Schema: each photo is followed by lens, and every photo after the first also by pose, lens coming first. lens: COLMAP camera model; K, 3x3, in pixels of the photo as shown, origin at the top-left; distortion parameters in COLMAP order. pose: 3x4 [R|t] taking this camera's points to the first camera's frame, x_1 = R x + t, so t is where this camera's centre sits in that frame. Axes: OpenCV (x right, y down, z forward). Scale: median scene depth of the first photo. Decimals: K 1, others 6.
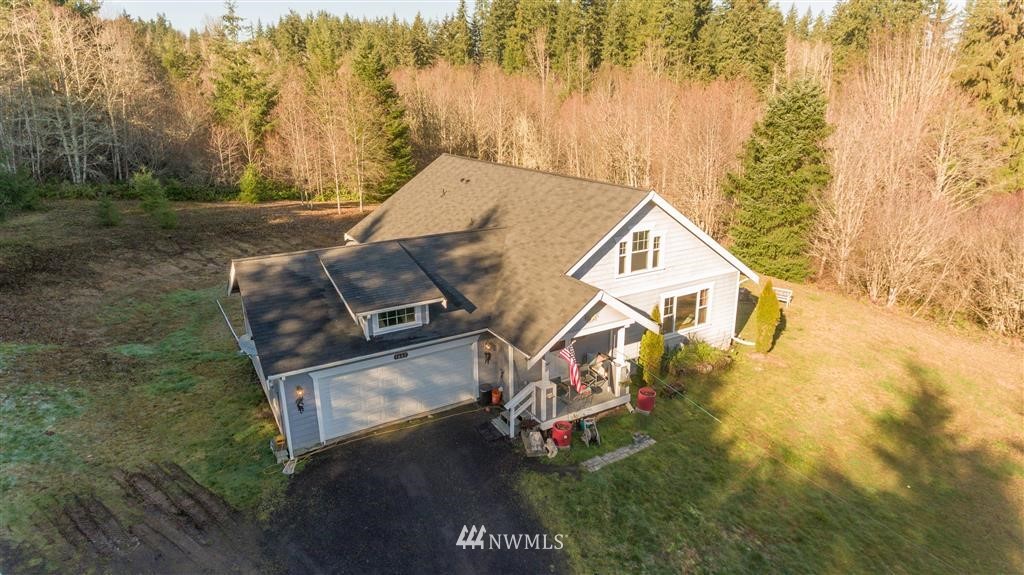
lens RADIAL K [[586.6, 0, 515.0], [0, 586.6, 268.9], [0, 0, 1]] dist [0.015148, 0.000725]
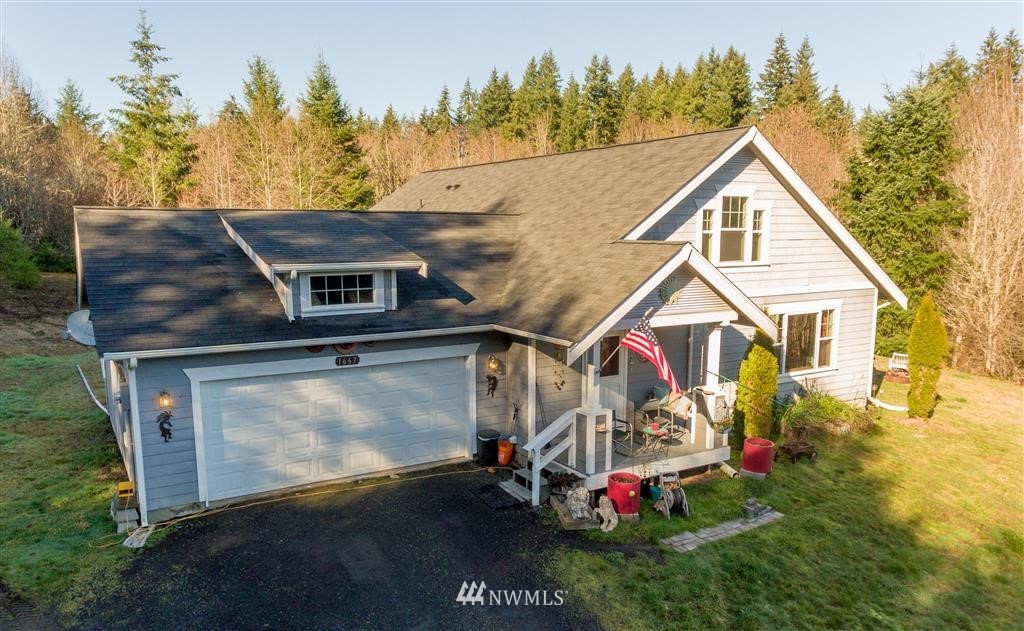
lens RADIAL K [[743.4, 0, 510.6], [0, 743.4, 339.1], [0, 0, 1]] dist [0.016163, 0.005225]
pose [[0.999935, 0.008365, 0.007755, -0.034762], [-0.007263, 0.991142, -0.132604, 0.211352], [-0.008796, 0.132539, 0.991139, 0.240889]]
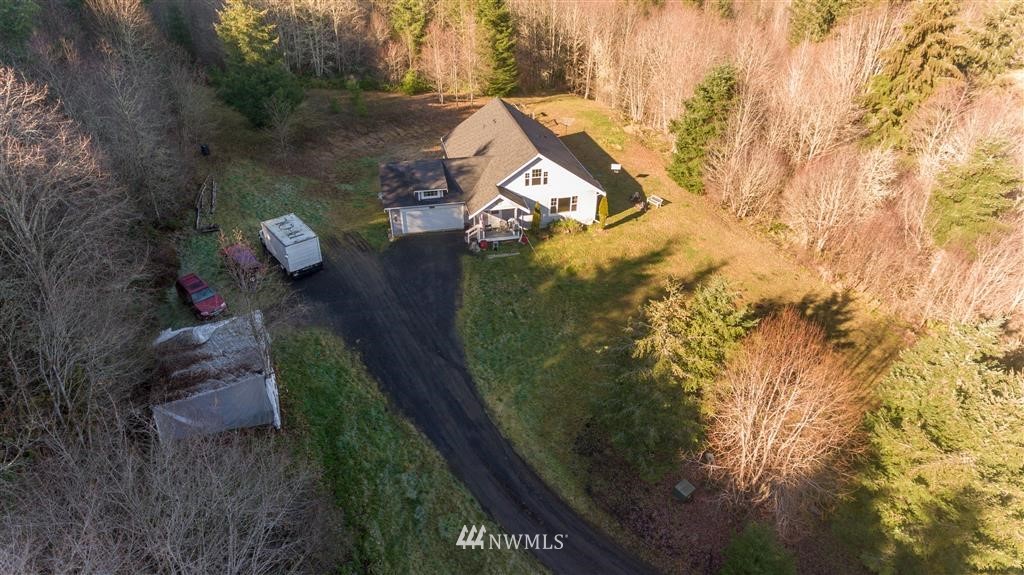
lens RADIAL K [[586.6, 0, 515.0], [0, 586.6, 268.9], [0, 0, 1]] dist [0.015148, 0.000725]
pose [[0.949976, 0.173576, -0.259647, 0.866516], [-0.098284, 0.955249, 0.278997, -0.351570], [0.296455, -0.239521, 0.924524, -1.370721]]
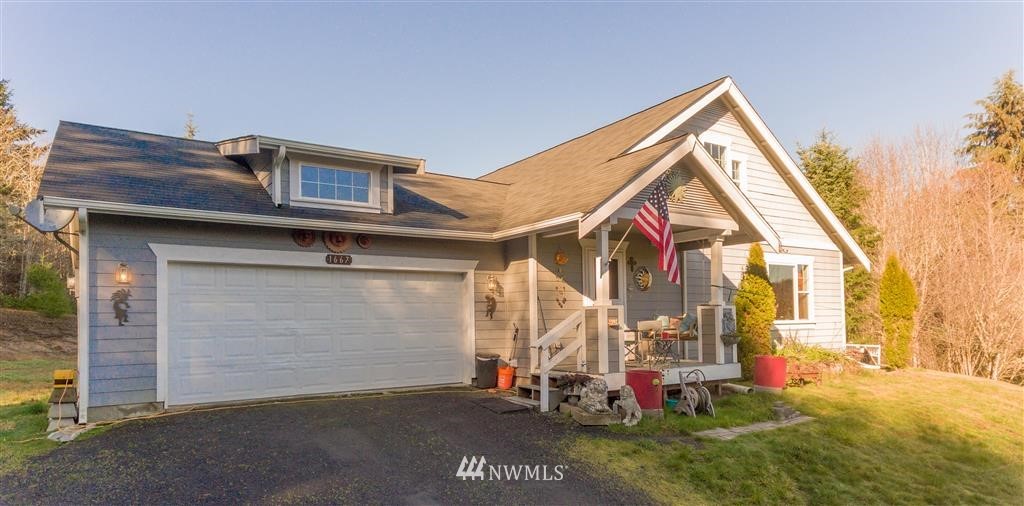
lens RADIAL K [[590.6, 0, 507.9], [0, 590.6, 301.9], [0, 0, 1]] dist [0.020265, 0.000343]
pose [[0.998883, -0.001779, 0.047228, -0.058968], [0.016612, 0.948739, -0.315624, 0.342092], [-0.044246, 0.316056, 0.947708, 0.452192]]
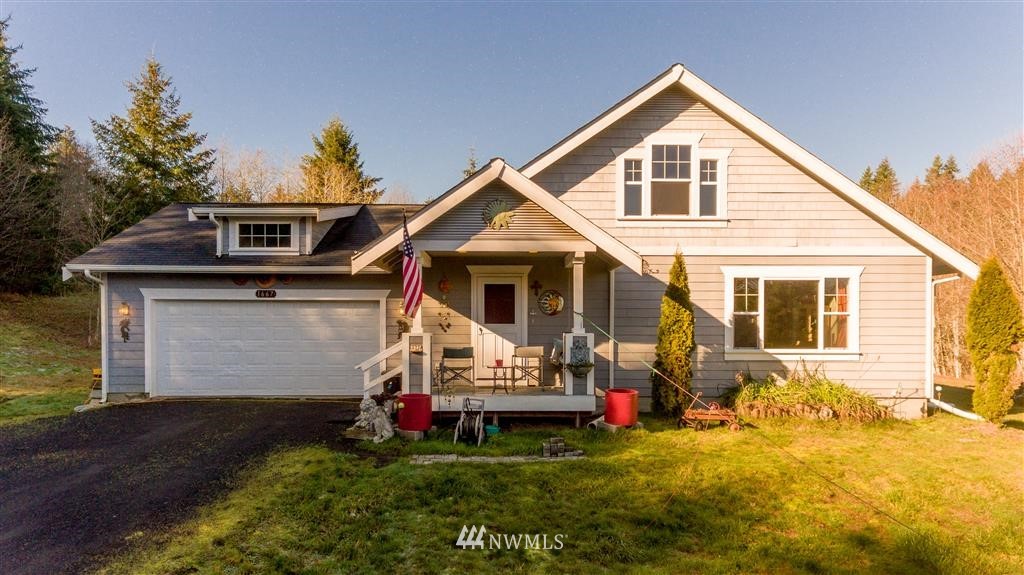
lens RADIAL K [[625.9, 0, 517.3], [0, 625.9, 332.4], [0, 0, 1]] dist [0.018864, 0.000863]
pose [[0.869344, 0.012678, -0.494045, 0.422573], [-0.151801, 0.958195, -0.242526, 0.311991], [0.470317, 0.285835, 0.834926, 0.490357]]
